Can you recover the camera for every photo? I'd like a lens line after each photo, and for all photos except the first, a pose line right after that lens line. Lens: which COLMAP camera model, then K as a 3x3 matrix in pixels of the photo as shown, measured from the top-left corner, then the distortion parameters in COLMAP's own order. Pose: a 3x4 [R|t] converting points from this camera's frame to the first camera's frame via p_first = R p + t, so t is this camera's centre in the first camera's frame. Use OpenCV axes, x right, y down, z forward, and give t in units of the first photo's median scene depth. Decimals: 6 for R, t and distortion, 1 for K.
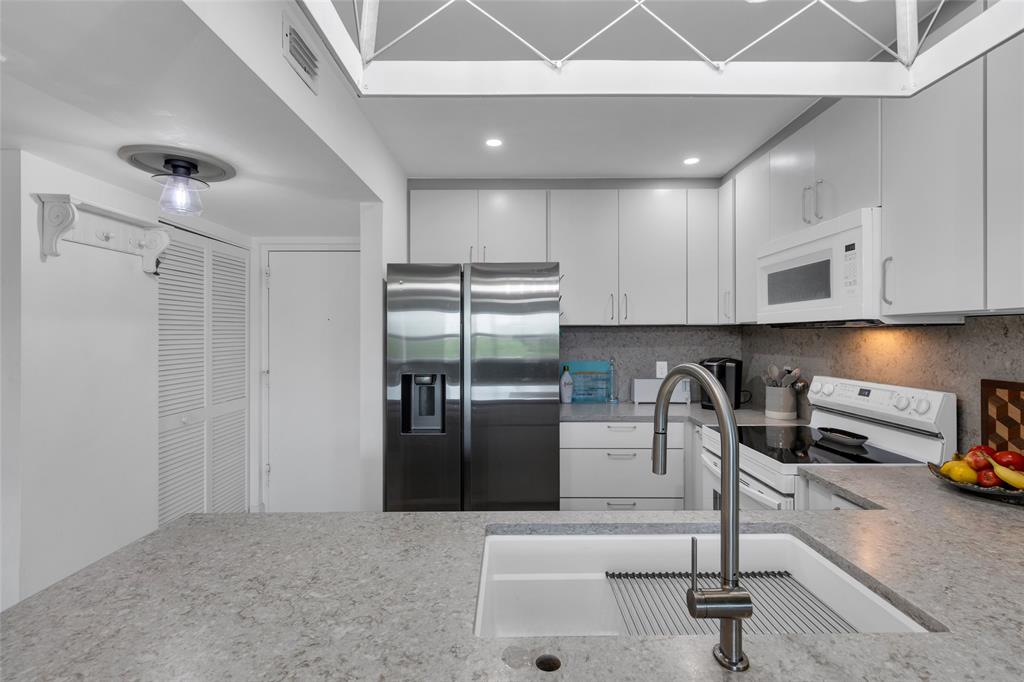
lens RADIAL K [[468.6, 0, 516.5], [0, 468.6, 332.9], [0, 0, 1]] dist [0.000327, -0.000380]
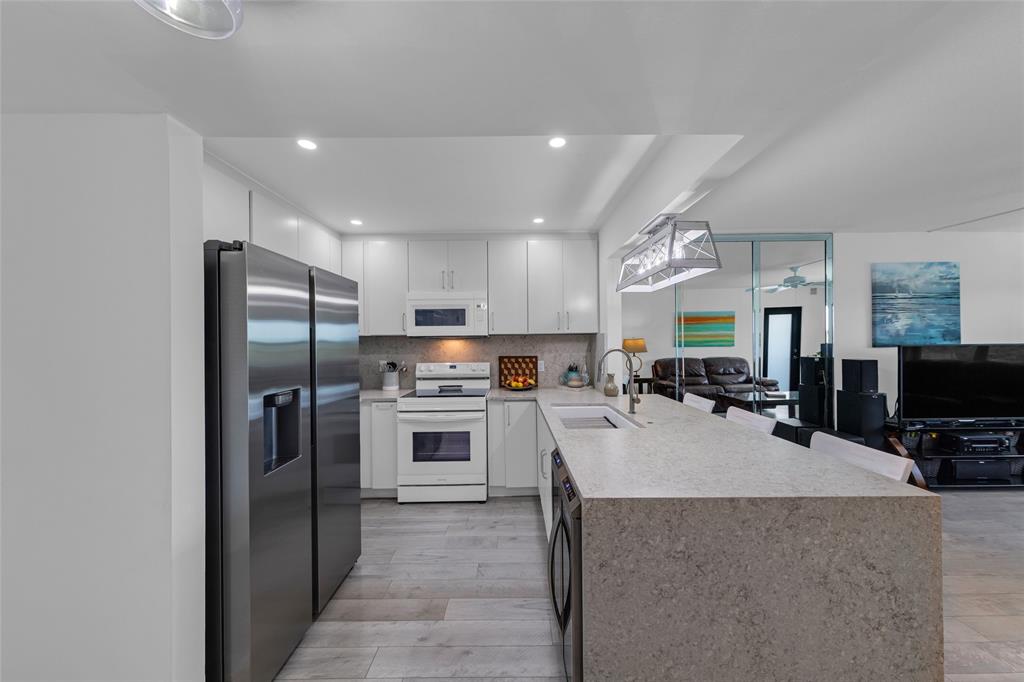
lens RADIAL K [[335.7, 0, 514.9], [0, 335.7, 342.2], [0, 0, 1]] dist [0.001737, 0.000093]
pose [[0.002171, 0.000273, 0.999998, -0.763850], [0.004521, 0.999990, -0.000283, 0.006135], [-0.999987, 0.004521, 0.002169, 0.588186]]
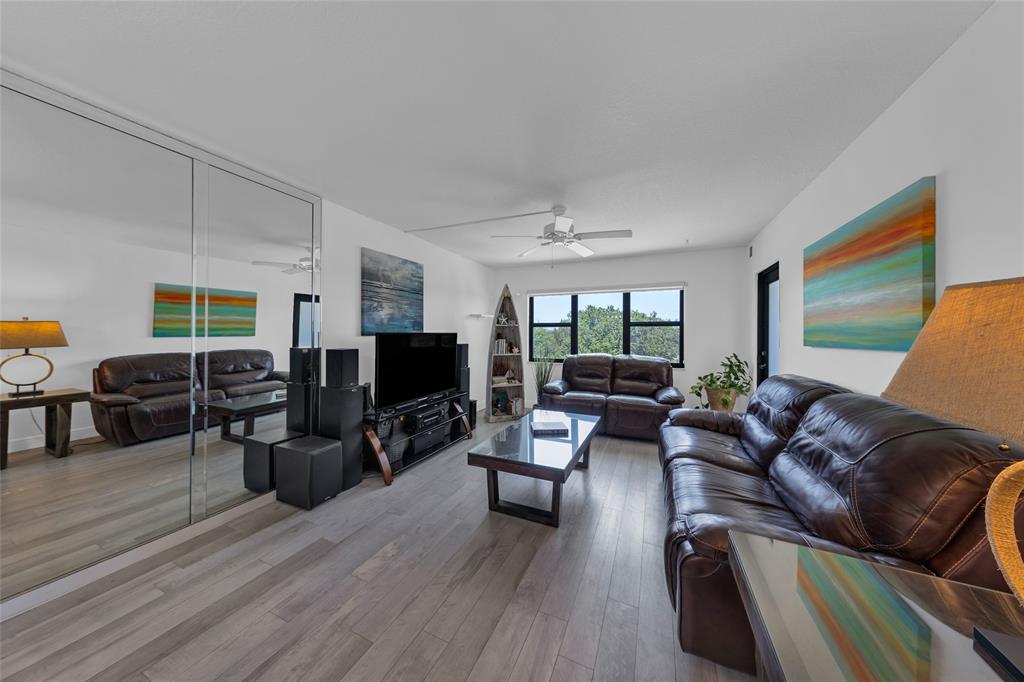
lens RADIAL K [[316.2, 0, 514.1], [0, 316.2, 332.9], [0, 0, 1]] dist [0.007762, -0.000020]
pose [[-0.911453, -0.003271, 0.411391, -0.418255], [-0.006723, 0.999953, -0.006945, 0.028181], [-0.411349, -0.009096, -0.911432, -0.016989]]
